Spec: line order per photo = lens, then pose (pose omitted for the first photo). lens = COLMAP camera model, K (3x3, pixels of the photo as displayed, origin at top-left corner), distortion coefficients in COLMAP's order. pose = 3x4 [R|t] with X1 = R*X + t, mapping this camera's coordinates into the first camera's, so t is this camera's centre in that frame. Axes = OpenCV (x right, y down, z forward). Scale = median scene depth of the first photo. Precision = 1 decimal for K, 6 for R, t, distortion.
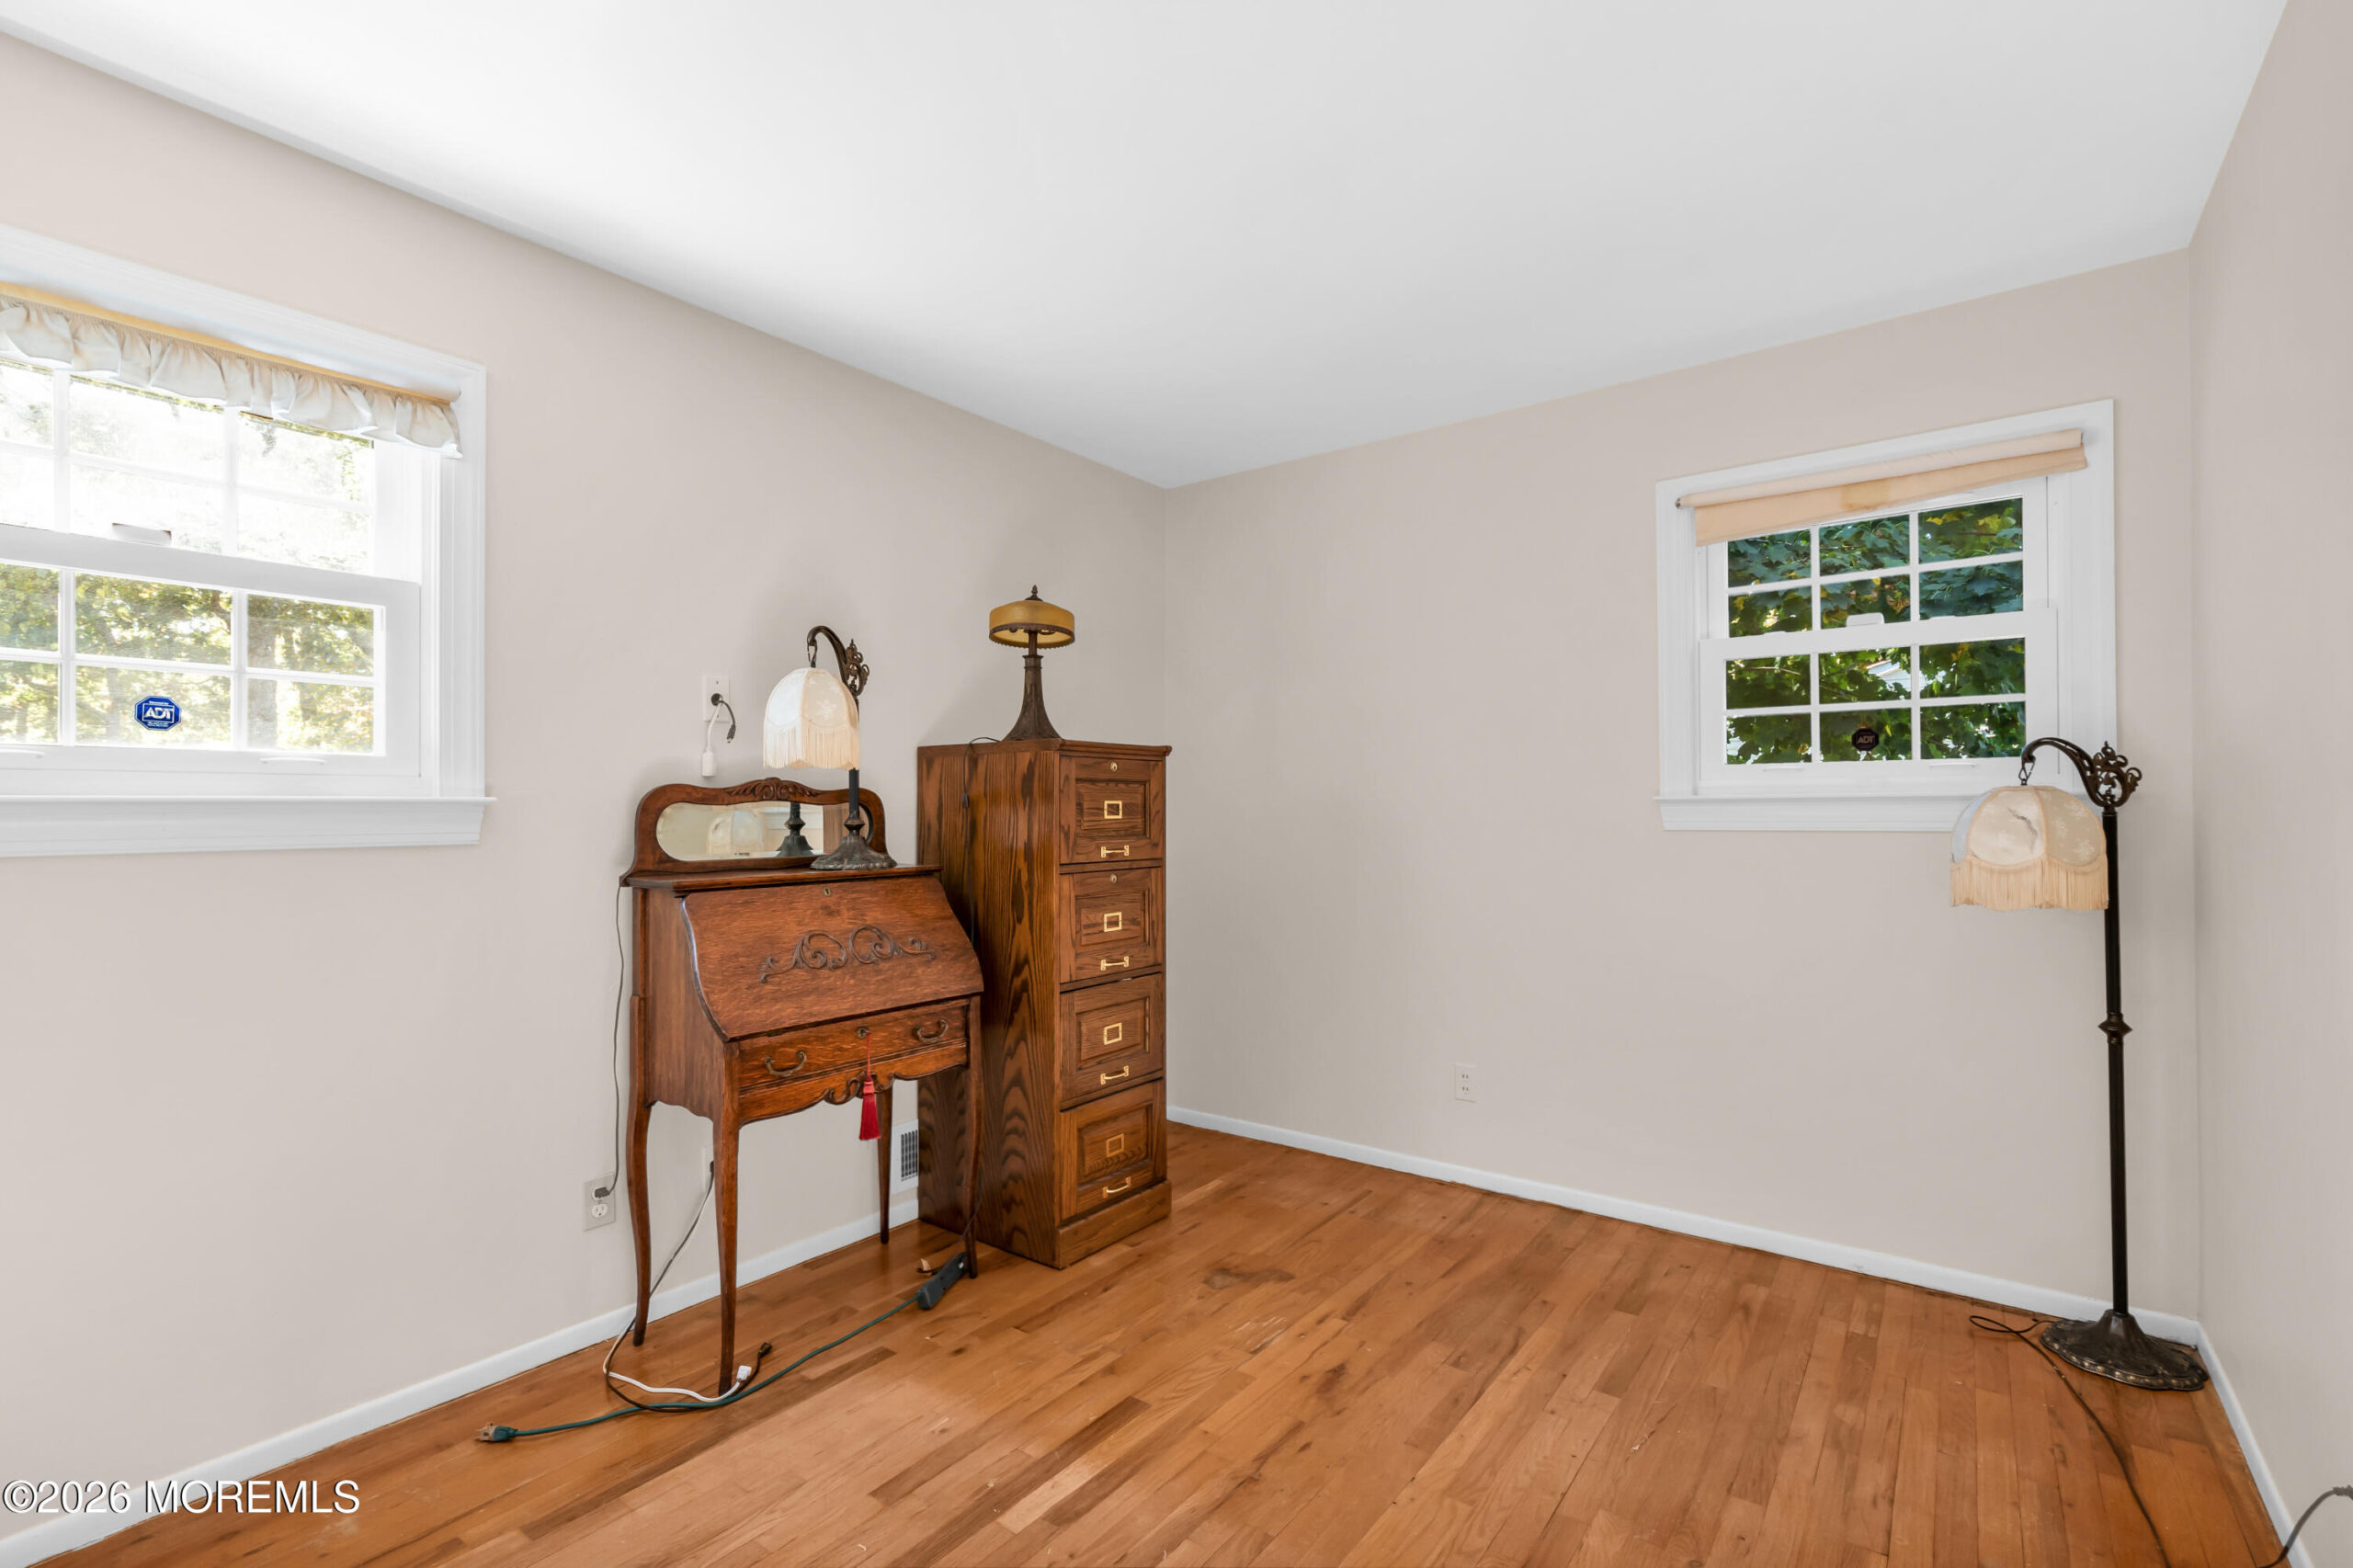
lens RADIAL K [[1064.2, 0, 1169.8], [0, 1064.2, 819.2], [0, 0, 1]] dist [-0.003458, 0.000046]
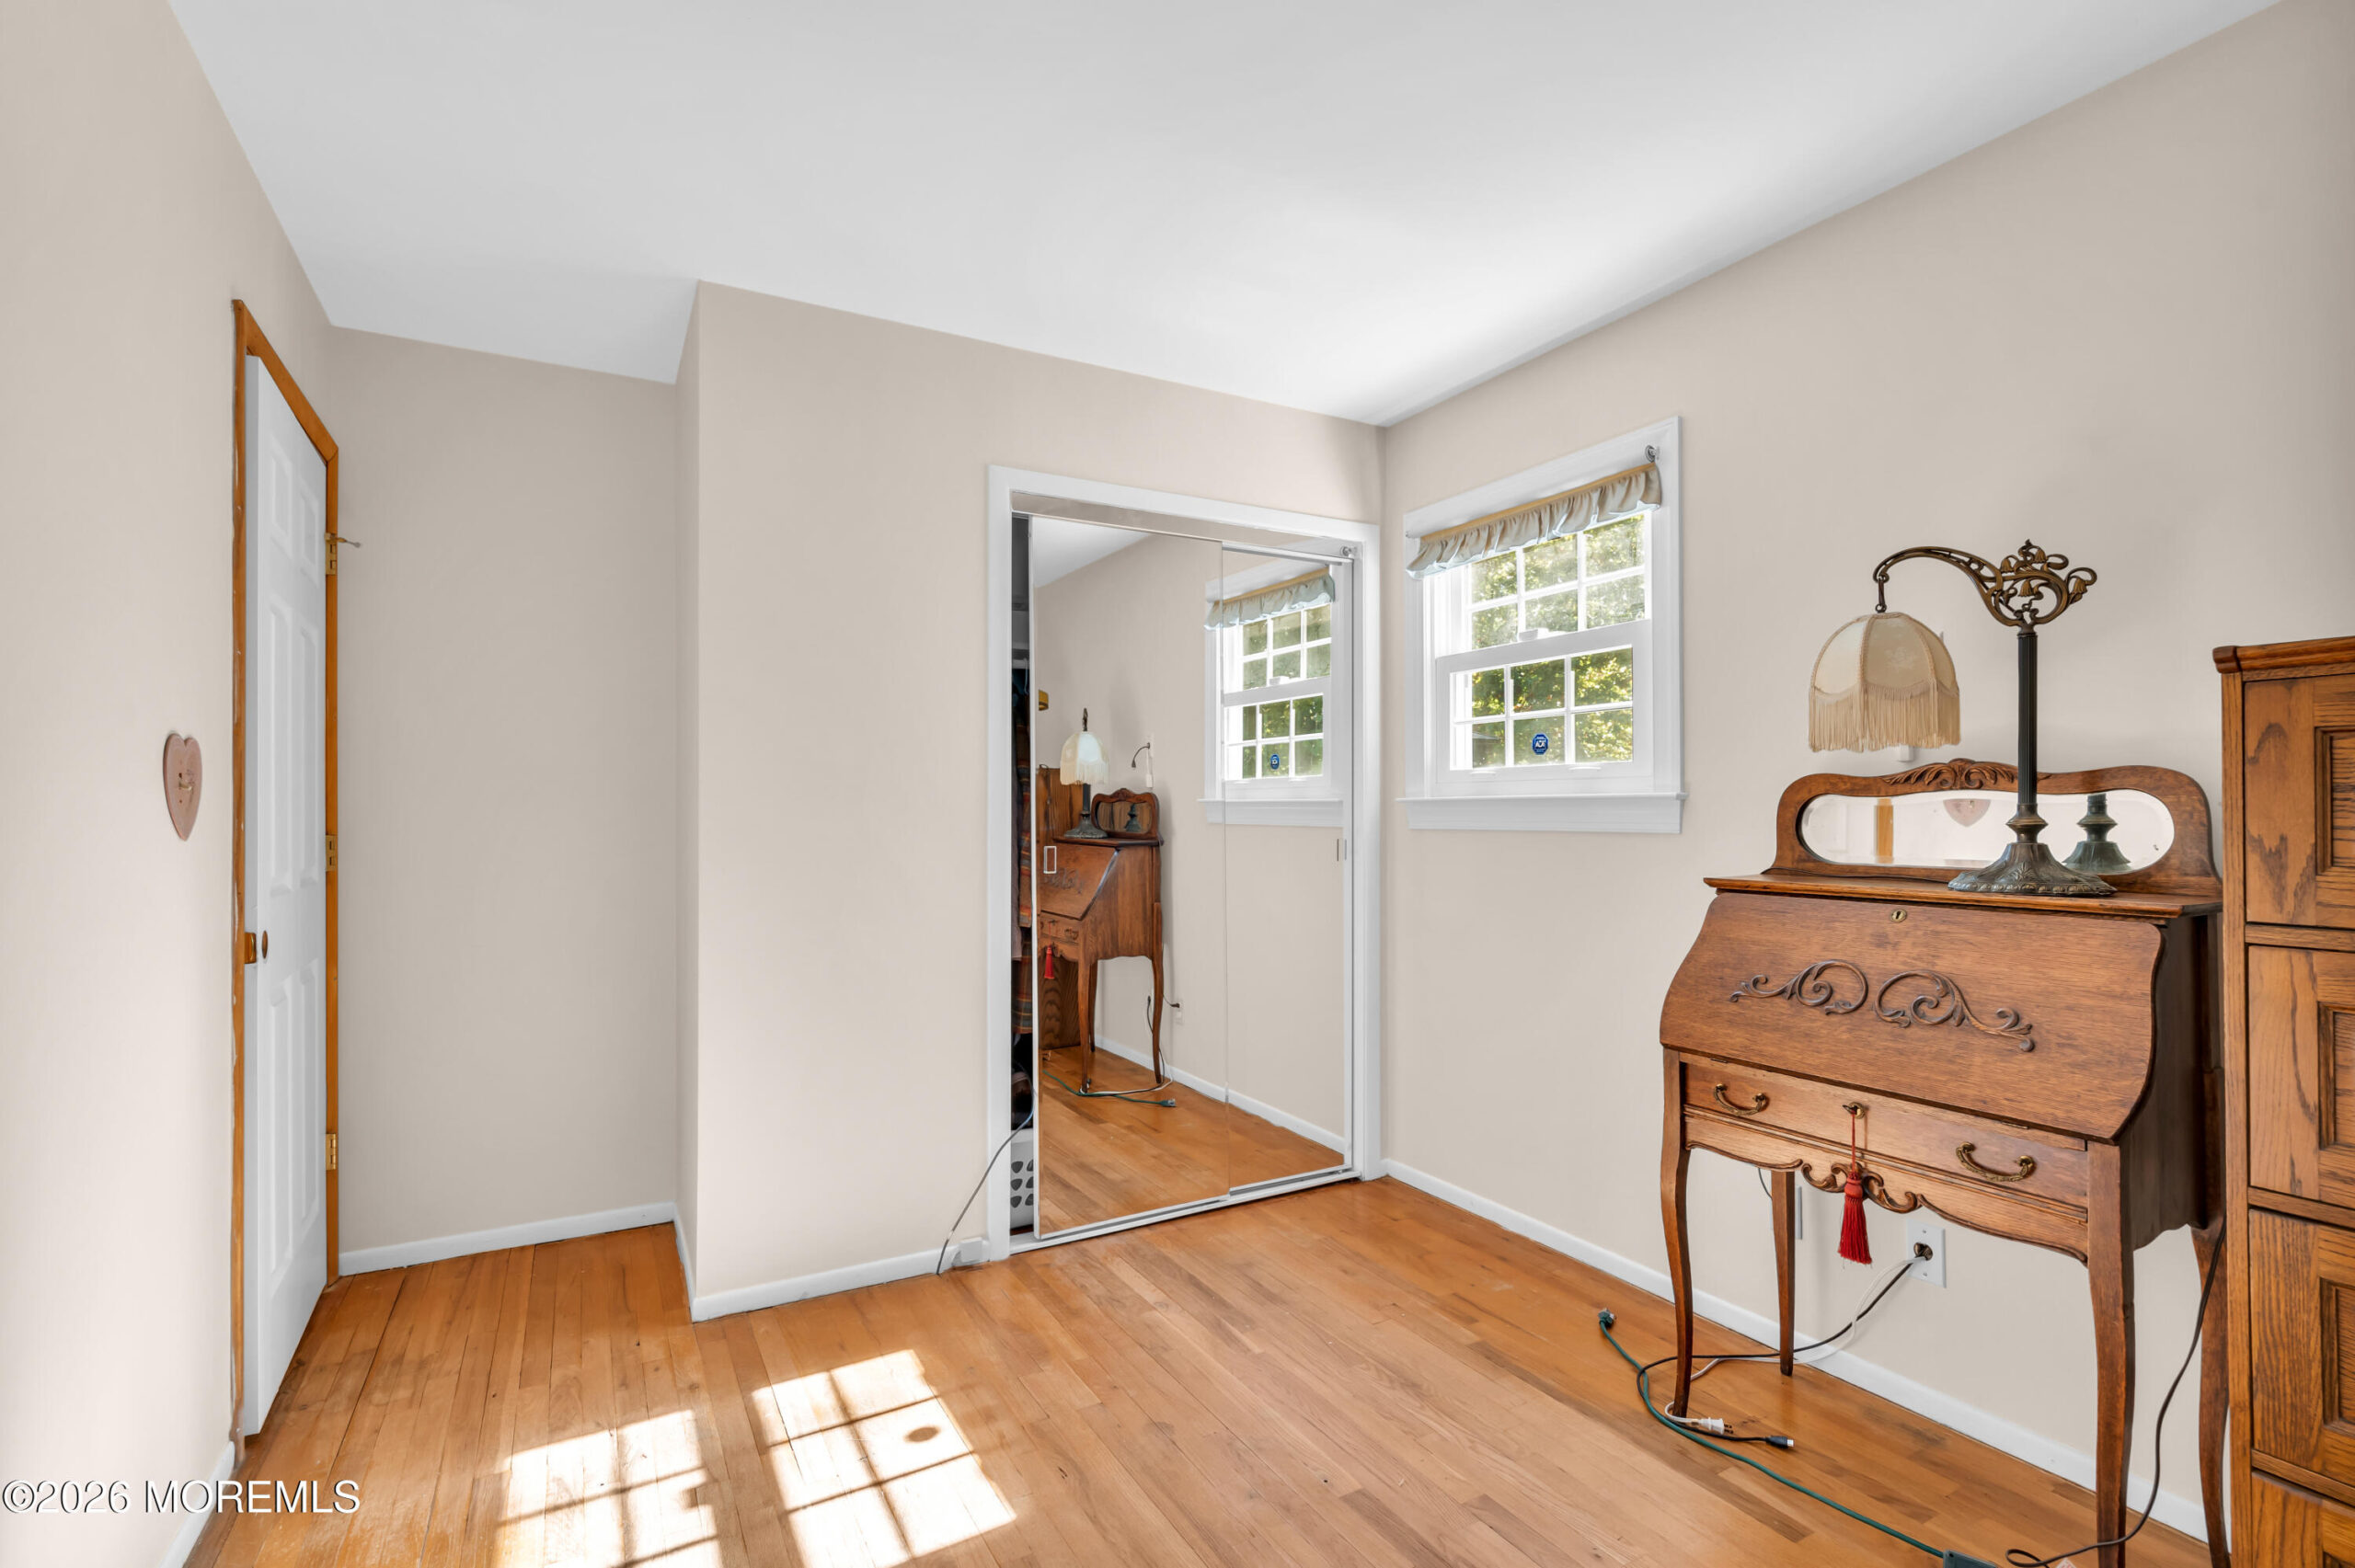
lens RADIAL K [[1064.9, 0, 1170.7], [0, 1064.9, 819.2], [0, 0, 1]] dist [-0.003458, 0.000046]
pose [[-0.411080, 0.012057, -0.911519, 0.561064], [-0.004020, 0.999879, 0.015038, -0.006902], [0.911590, 0.009847, -0.410982, 0.868070]]
